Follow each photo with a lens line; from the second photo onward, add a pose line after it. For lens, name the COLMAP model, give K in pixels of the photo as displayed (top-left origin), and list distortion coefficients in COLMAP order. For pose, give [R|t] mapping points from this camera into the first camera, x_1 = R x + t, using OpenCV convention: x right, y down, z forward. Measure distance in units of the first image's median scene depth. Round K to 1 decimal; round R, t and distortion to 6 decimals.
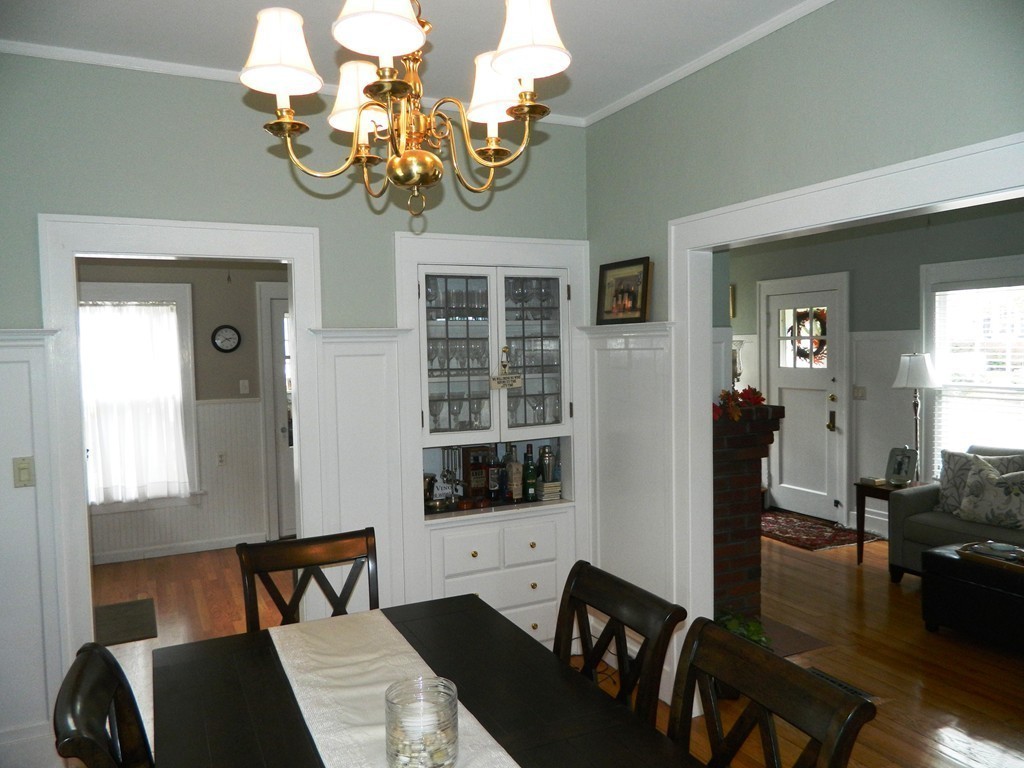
lens RADIAL K [[750.8, 0, 511.7], [0, 750.8, 381.1], [0, 0, 1]] dist [-0.001973, 0.000647]
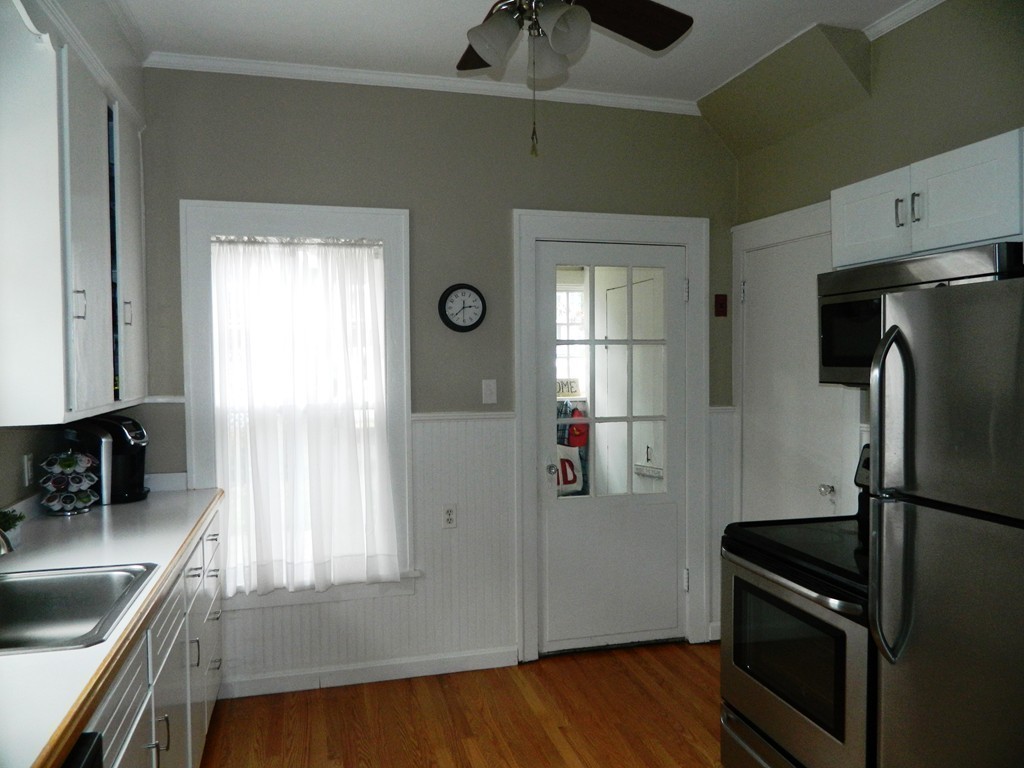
lens RADIAL K [[750.8, 0, 511.7], [0, 750.8, 383.1], [0, 0, 1]] dist [-0.001973, 0.000647]
pose [[0.978846, 0.023930, -0.203193, -0.232656], [-0.024746, 0.999693, -0.001475, 0.001471], [0.203095, 0.006472, 0.979138, 0.460173]]
